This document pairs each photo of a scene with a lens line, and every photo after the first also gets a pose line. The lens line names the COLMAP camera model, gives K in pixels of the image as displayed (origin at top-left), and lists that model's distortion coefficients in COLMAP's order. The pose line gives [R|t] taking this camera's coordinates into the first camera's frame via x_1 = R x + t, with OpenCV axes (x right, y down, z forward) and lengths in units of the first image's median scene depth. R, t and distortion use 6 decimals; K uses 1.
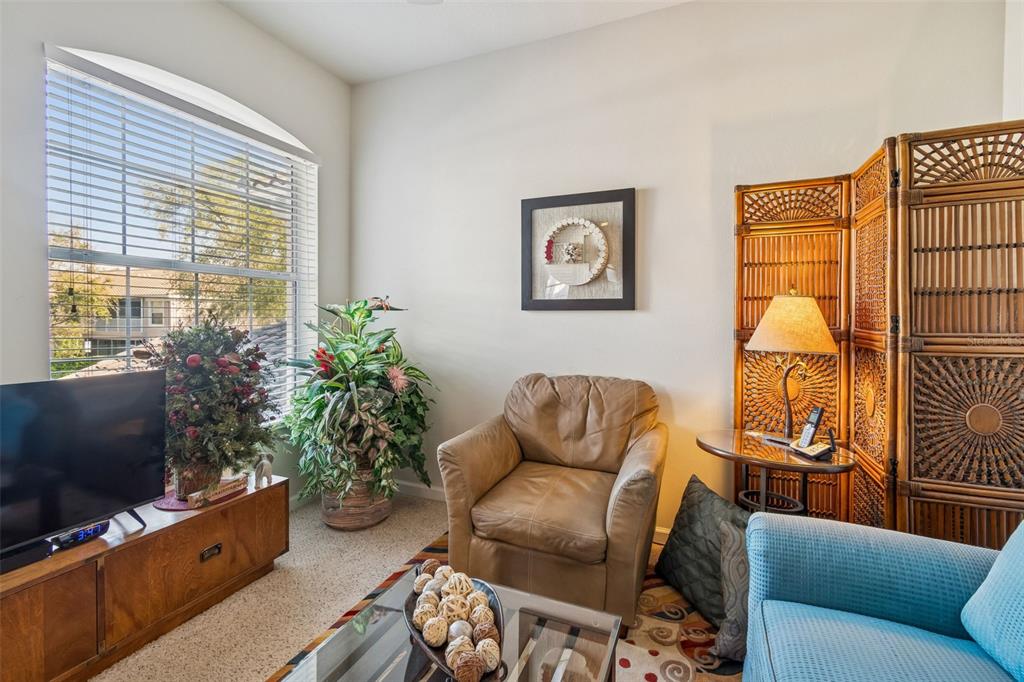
lens RADIAL K [[459.5, 0, 511.9], [0, 459.5, 324.7], [0, 0, 1]] dist [0.000879, 0.000059]
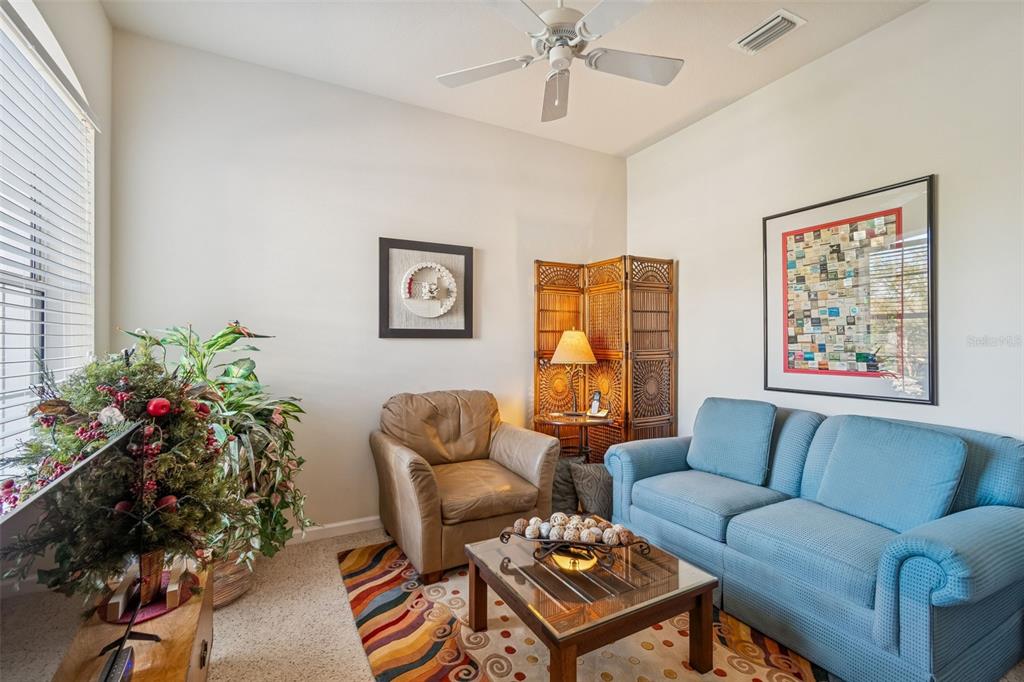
lens RADIAL K [[463.9, 0, 511.1], [0, 463.9, 347.4], [0, 0, 1]] dist [-0.000313, -0.000708]
pose [[0.613307, -0.009978, 0.789781, -0.804323], [0.019554, 0.999806, -0.002554, -0.000530], [-0.789602, 0.017010, 0.613383, 0.096920]]
